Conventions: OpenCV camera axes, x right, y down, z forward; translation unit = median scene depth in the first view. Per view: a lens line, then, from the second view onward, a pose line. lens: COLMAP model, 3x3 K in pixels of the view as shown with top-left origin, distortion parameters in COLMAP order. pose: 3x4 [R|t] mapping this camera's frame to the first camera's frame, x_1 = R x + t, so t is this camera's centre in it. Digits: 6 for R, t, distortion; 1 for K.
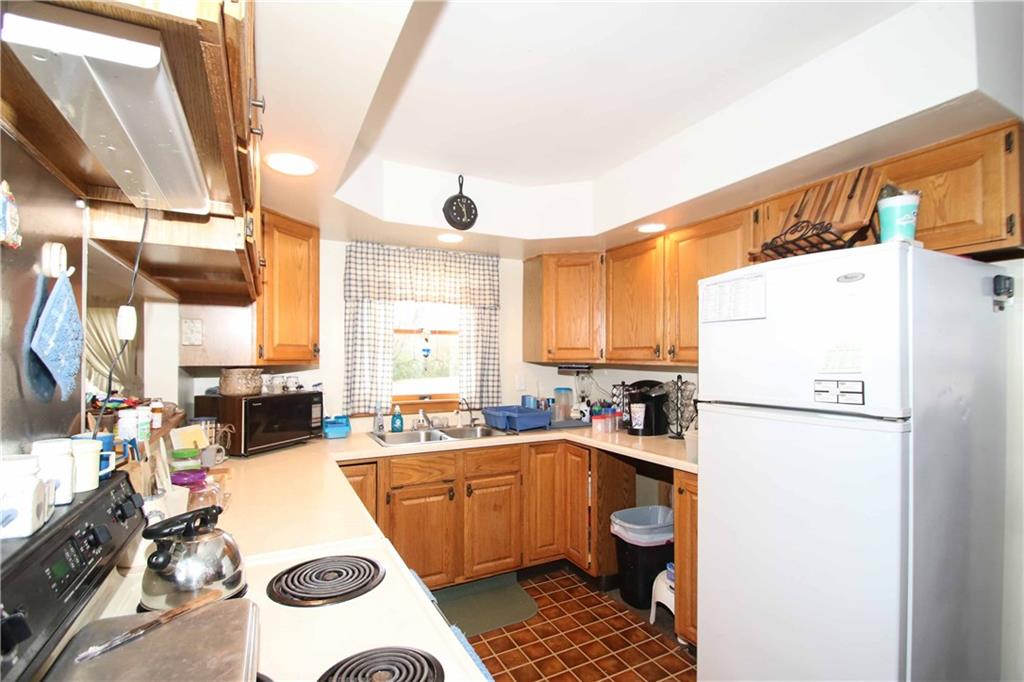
lens RADIAL K [[479.2, 0, 521.1], [0, 479.2, 351.7], [0, 0, 1]] dist [-0.012637, -0.000865]
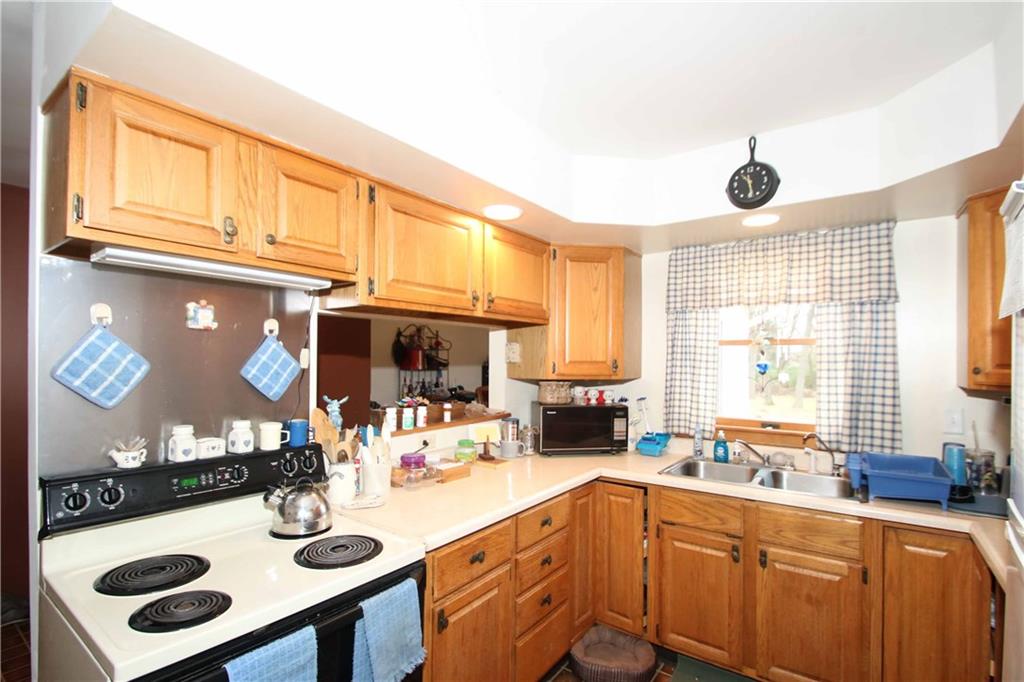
lens RADIAL K [[479.2, 0, 512.1], [0, 479.2, 351.1], [0, 0, 1]] dist [-0.012637, -0.000865]
pose [[0.431699, -0.012111, -0.901936, 0.357124], [0.004522, 0.999926, -0.011262, -0.021215], [0.902006, 0.000784, 0.431722, 0.307087]]
